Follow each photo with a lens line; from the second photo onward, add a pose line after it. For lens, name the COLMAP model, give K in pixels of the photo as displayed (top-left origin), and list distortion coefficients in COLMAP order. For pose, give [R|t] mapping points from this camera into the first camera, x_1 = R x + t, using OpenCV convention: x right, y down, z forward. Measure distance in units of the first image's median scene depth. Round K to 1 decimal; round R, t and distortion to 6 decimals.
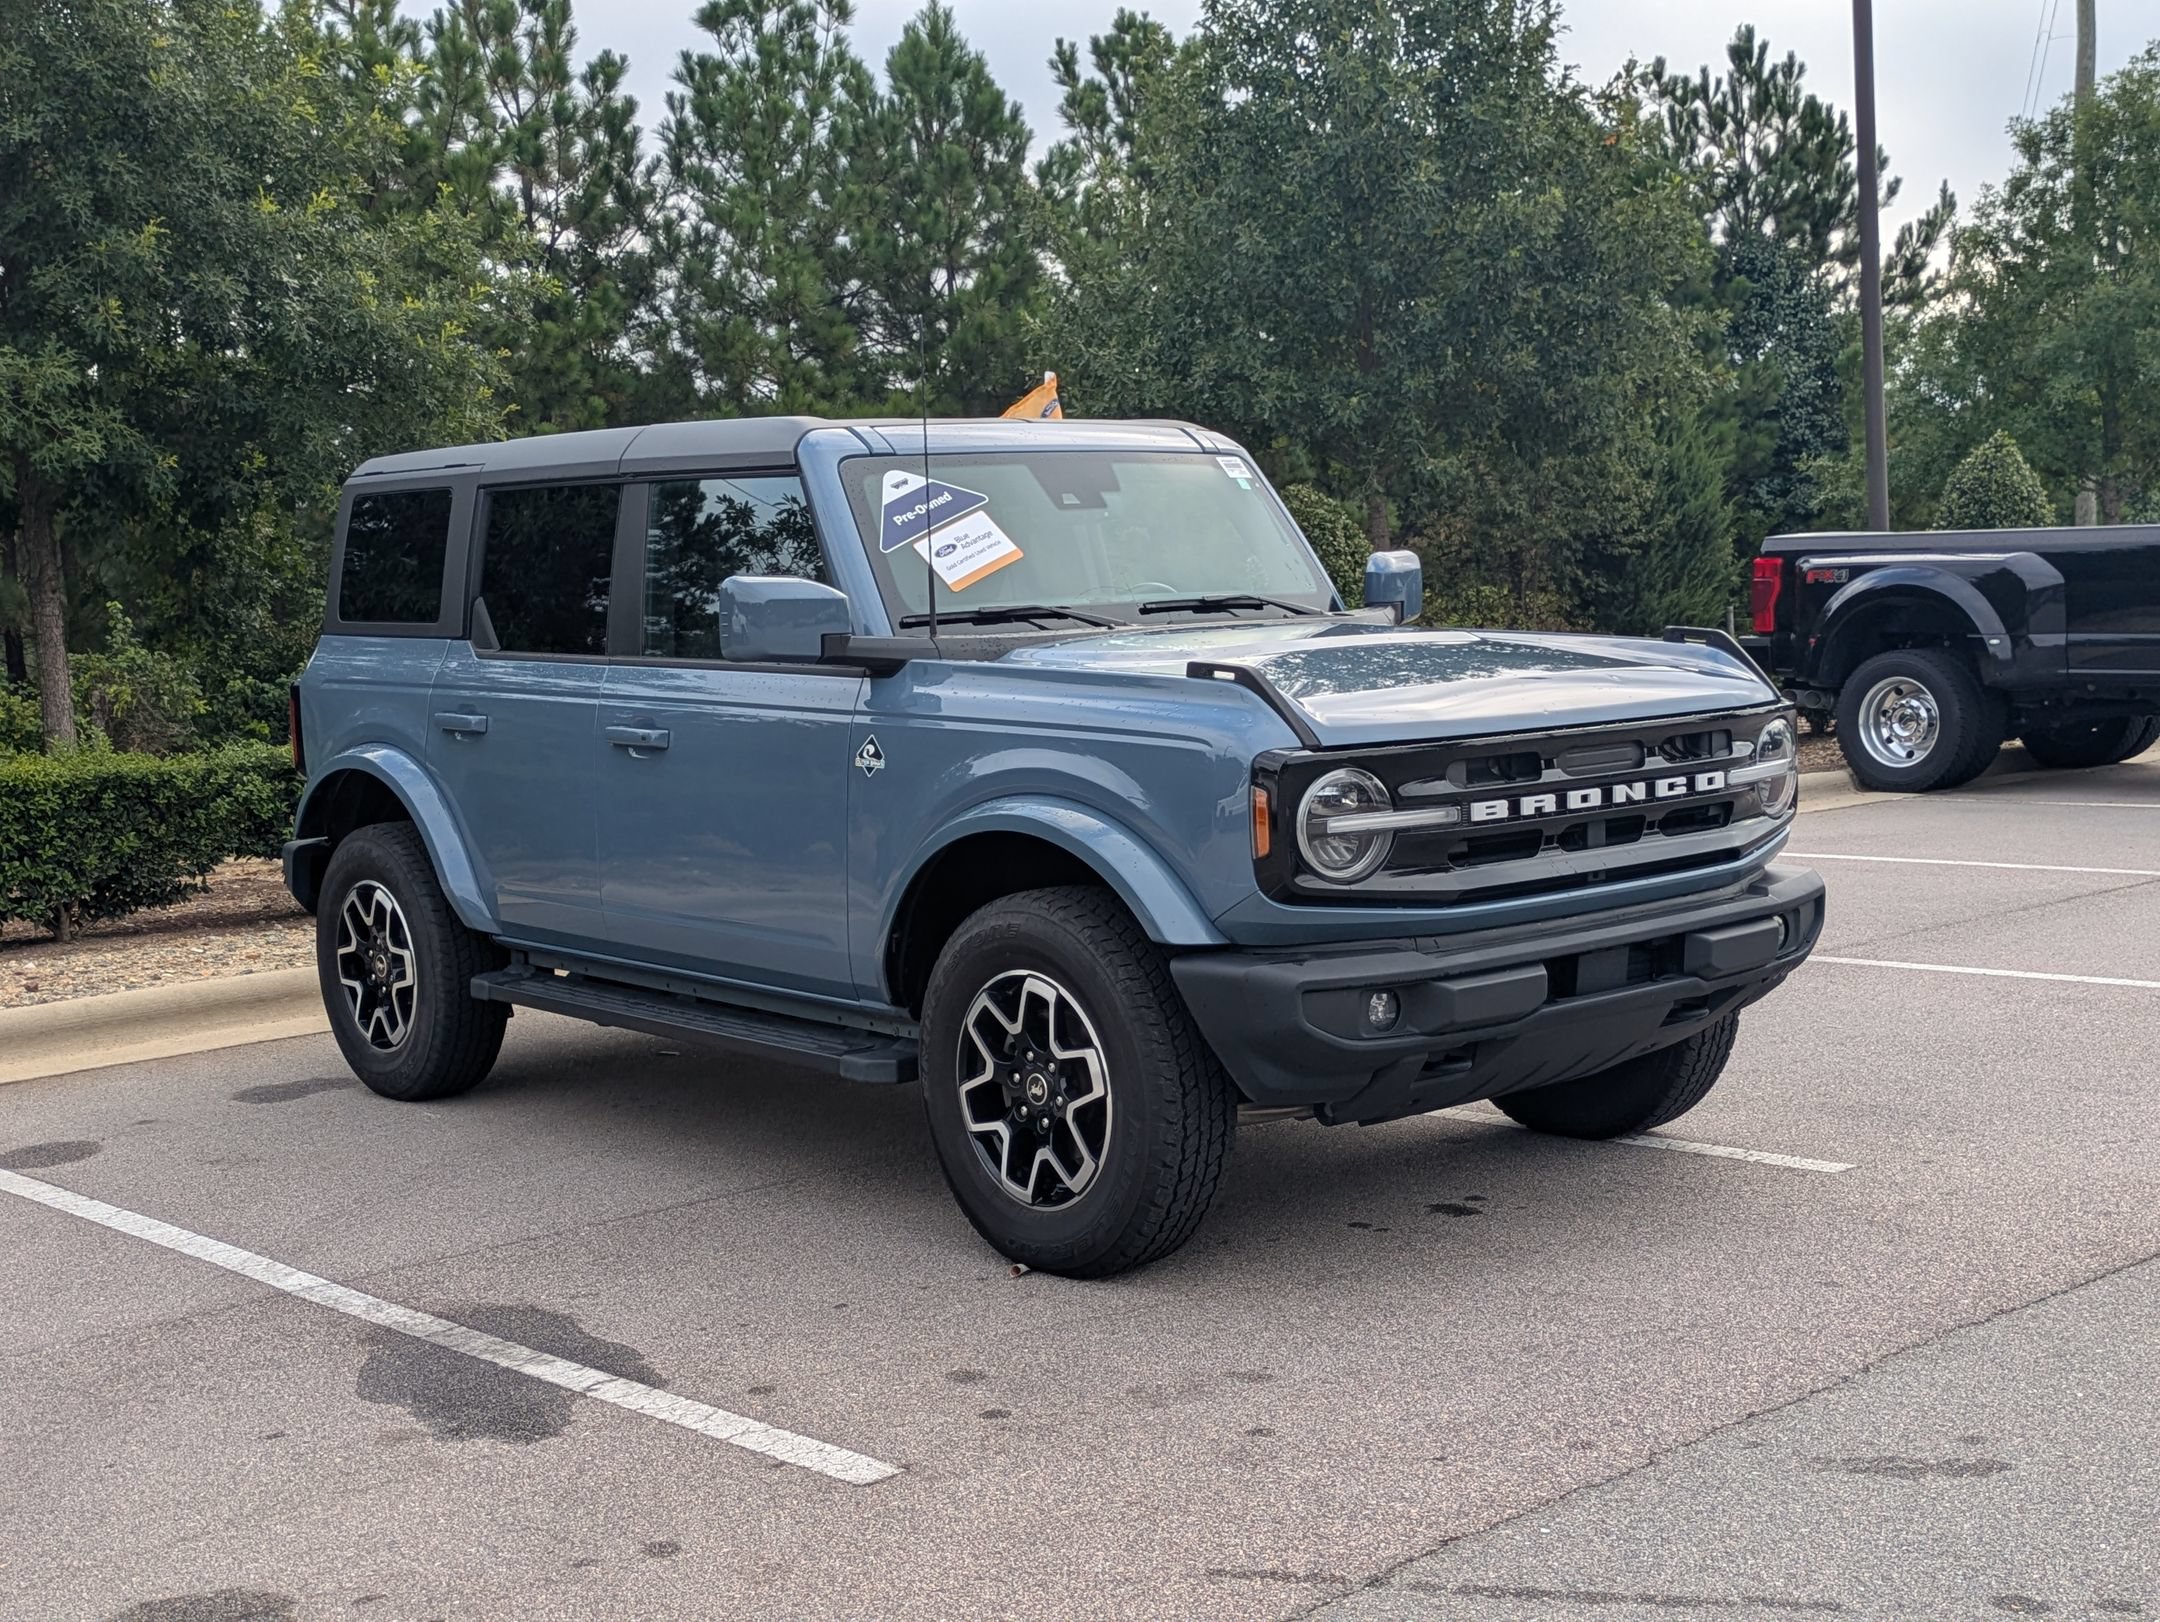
lens RADIAL K [[2681.8, 0, 1108.3], [0, 2681.8, 859.1], [0, 0, 1]] dist [0.033328, 0.000000]
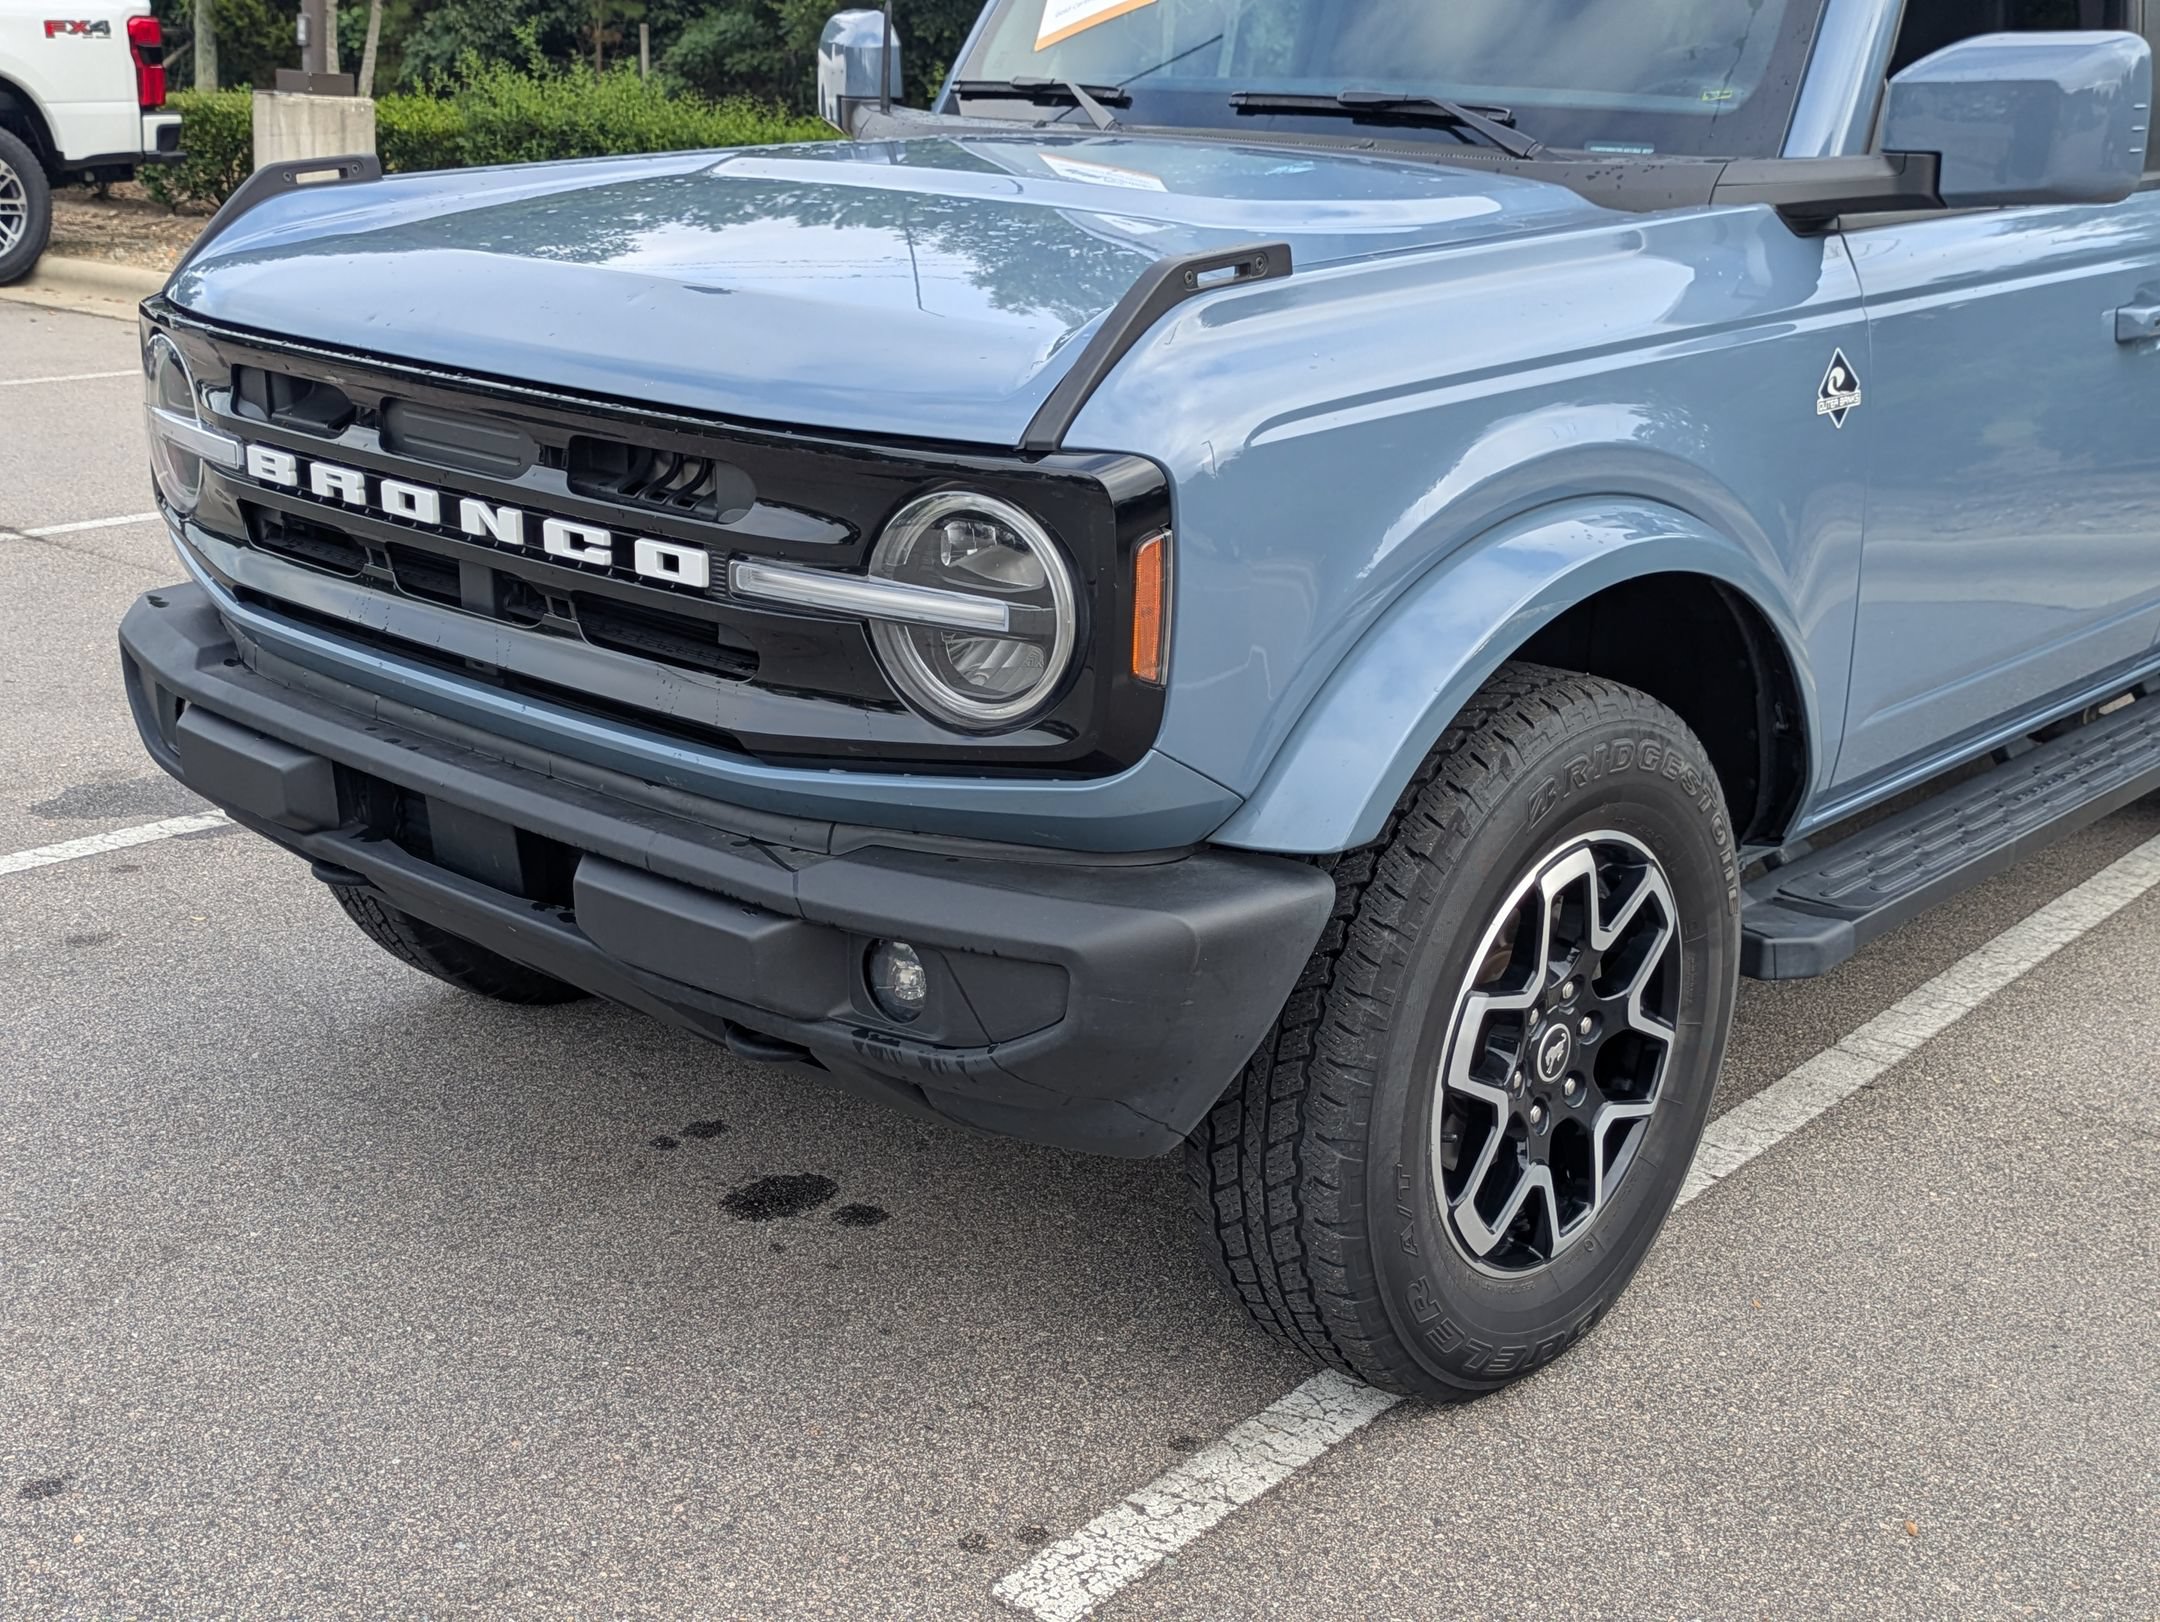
lens RADIAL K [[2581.3, 0, 1068.8], [0, 2581.3, 807.0], [0, 0, 1]] dist [0.046966, 0.000000]
pose [[0.113735, 0.329207, -0.937383, 0.686145], [-0.137995, 0.939594, 0.313241, -0.142892], [0.983881, 0.093728, 0.152293, 1.054102]]
